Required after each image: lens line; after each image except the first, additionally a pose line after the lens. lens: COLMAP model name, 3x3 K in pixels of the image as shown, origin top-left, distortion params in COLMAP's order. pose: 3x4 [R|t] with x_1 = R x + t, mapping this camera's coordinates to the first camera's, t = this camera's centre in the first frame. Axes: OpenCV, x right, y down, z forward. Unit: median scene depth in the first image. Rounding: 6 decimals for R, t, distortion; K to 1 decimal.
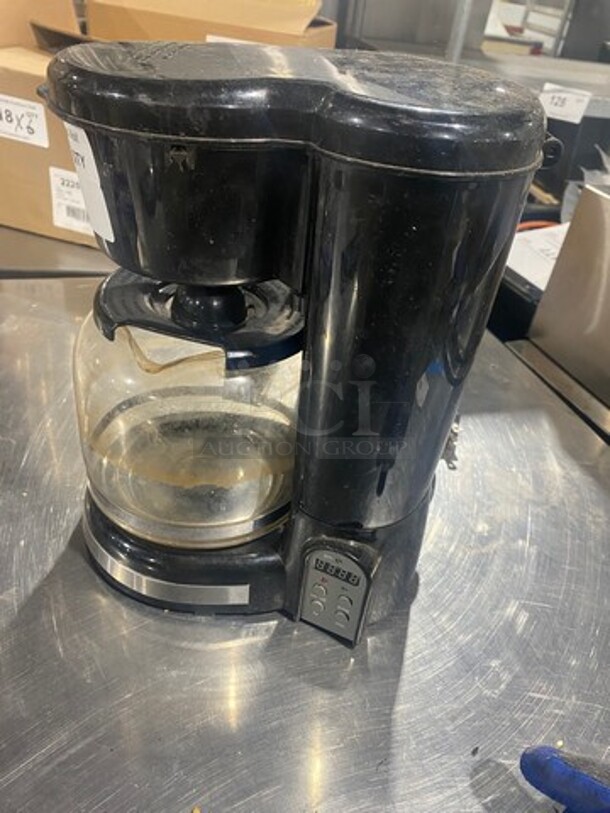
lens RADIAL K [[646.8, 0, 305.0], [0, 646.8, 406.5], [0, 0, 1]] dist [-0.009219, 0.002591]
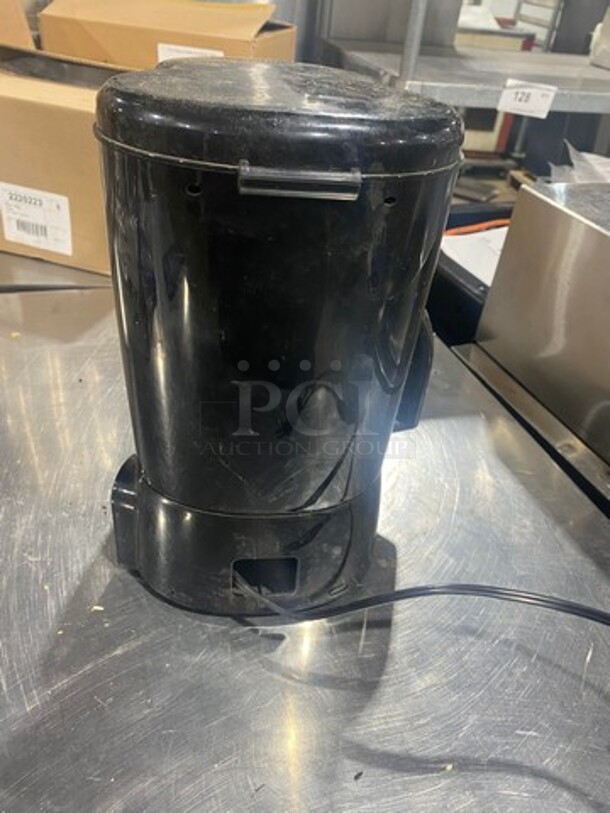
lens RADIAL K [[646.8, 0, 305.0], [0, 646.8, 406.5], [0, 0, 1]] dist [-0.009219, 0.002591]
pose [[0.999273, -0.019558, -0.032711, 0.106604], [0.019623, 0.999806, 0.001669, -0.013019], [0.032672, -0.002310, 0.999463, 0.009620]]
